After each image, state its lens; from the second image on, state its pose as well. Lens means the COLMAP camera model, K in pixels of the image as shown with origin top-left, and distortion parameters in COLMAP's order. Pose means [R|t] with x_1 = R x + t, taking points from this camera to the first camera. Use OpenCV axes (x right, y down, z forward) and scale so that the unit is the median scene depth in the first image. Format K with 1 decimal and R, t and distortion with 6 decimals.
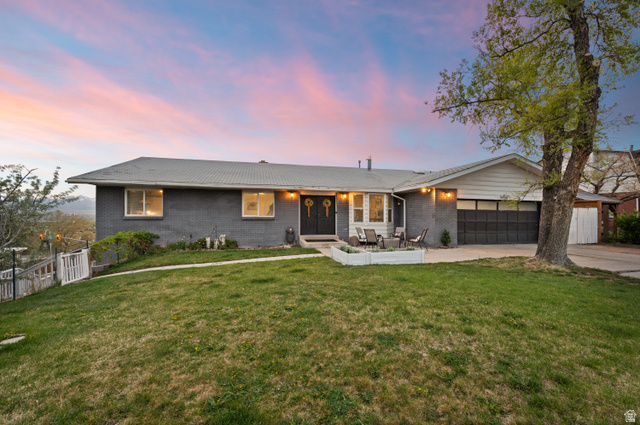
lens RADIAL K [[264.8, 0, 321.8], [0, 264.8, 214.1], [0, 0, 1]] dist [0.000422, 0.000551]
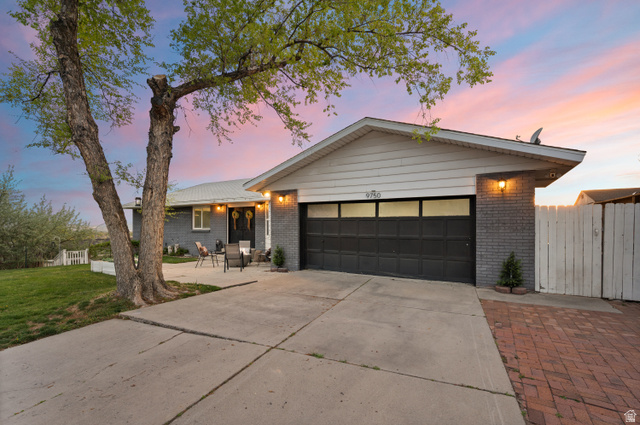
lens RADIAL K [[302.7, 0, 304.7], [0, 302.7, 226.0], [0, 0, 1]] dist [-0.000782, -0.000376]
pose [[0.705309, -0.010008, -0.708829, 0.965462], [0.012633, 0.999919, -0.001548, 0.003650], [0.708787, -0.007862, 0.705378, 0.393630]]
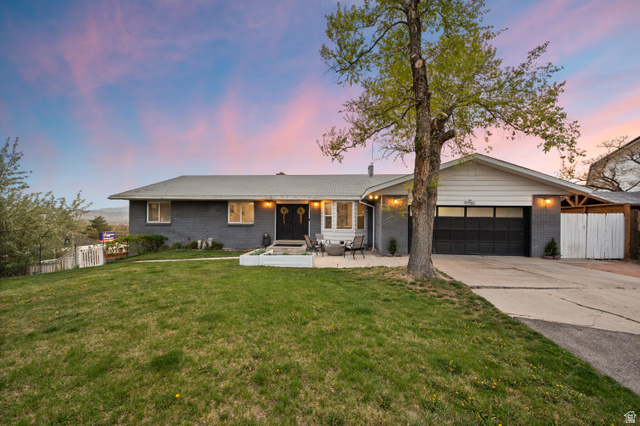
lens RADIAL K [[268.0, 0, 321.8], [0, 268.0, 216.7], [0, 0, 1]] dist [-0.000576, -0.000404]
pose [[0.948517, -0.004857, -0.316688, 0.464146], [0.000805, 0.999916, -0.012926, -0.003783], [0.316725, 0.012006, 0.948442, -0.008089]]
